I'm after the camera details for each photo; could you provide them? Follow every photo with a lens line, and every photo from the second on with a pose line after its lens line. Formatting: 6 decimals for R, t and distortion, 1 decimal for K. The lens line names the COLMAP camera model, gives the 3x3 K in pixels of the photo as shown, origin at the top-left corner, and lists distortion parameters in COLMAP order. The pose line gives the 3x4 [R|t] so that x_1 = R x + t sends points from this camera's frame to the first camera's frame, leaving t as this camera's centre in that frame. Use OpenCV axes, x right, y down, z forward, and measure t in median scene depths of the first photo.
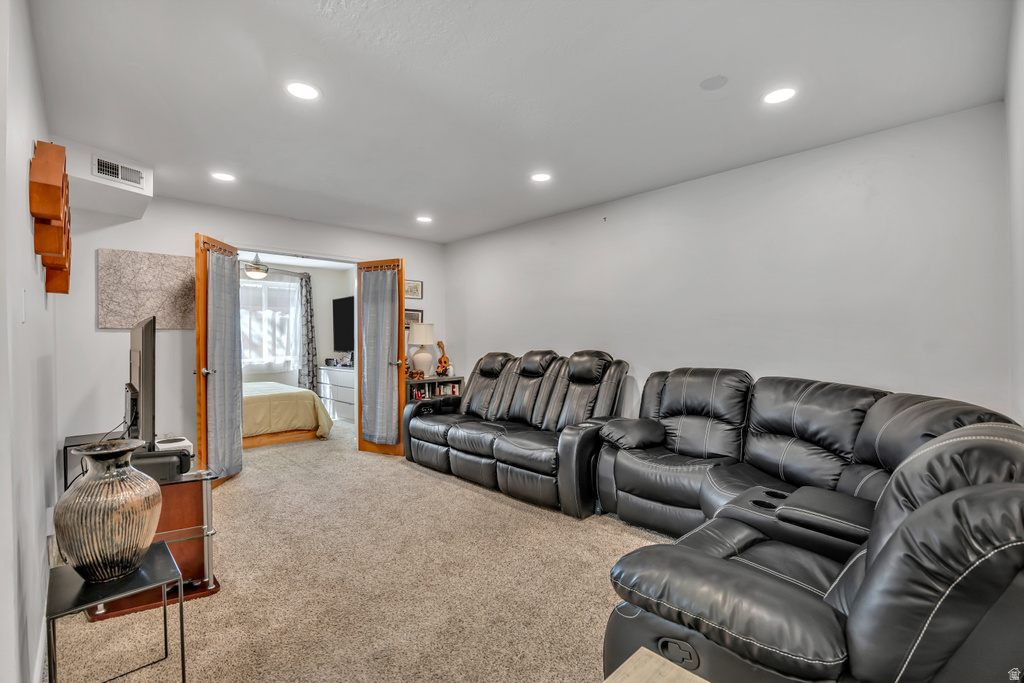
lens RADIAL K [[460.1, 0, 508.4], [0, 460.1, 346.0], [0, 0, 1]] dist [-0.003130, -0.000998]
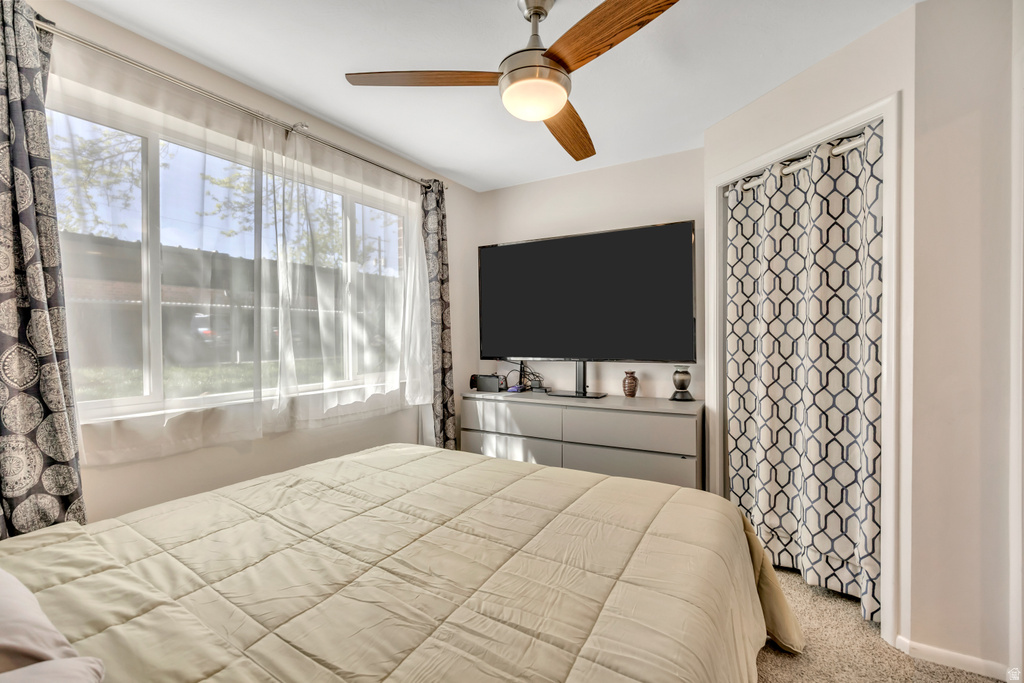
lens RADIAL K [[460.1, 0, 514.2], [0, 460.1, 341.9], [0, 0, 1]] dist [-0.003130, -0.000998]
pose [[0.946876, -0.005670, 0.321549, -0.512075], [0.005184, 0.999984, 0.002368, -0.005955], [-0.321557, -0.000575, 0.946890, 0.563751]]
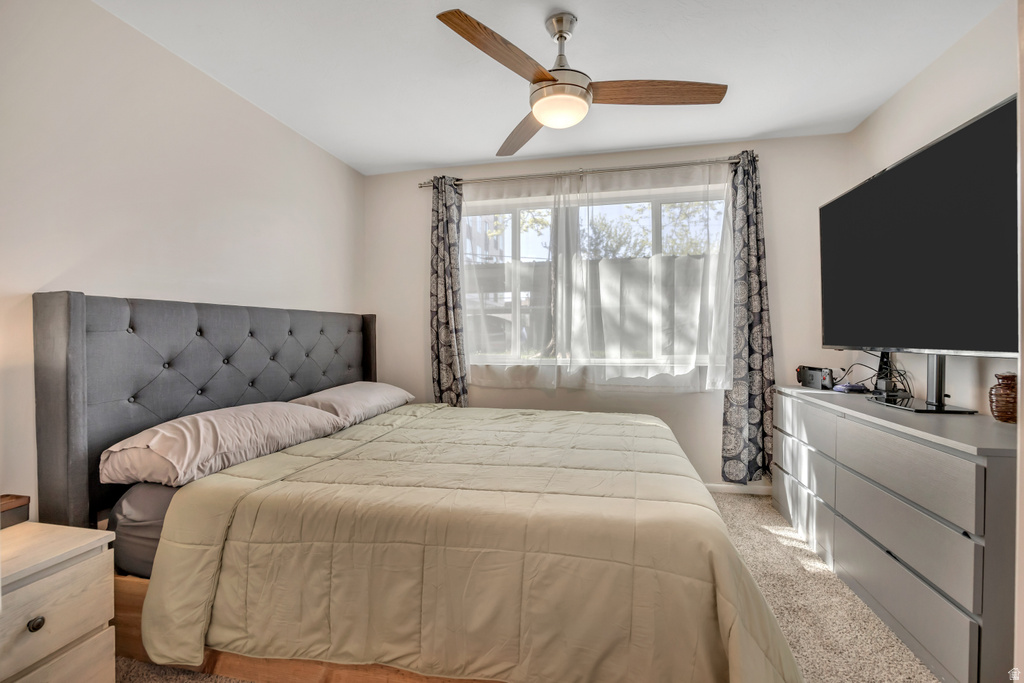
lens RADIAL K [[460.1, 0, 509.4], [0, 460.1, 337.5], [0, 0, 1]] dist [-0.003130, -0.000998]
pose [[0.591568, 0.002141, -0.806253, -0.237833], [-0.008793, 0.999954, -0.003796, 0.008079], [0.806207, 0.009335, 0.591559, 0.596712]]
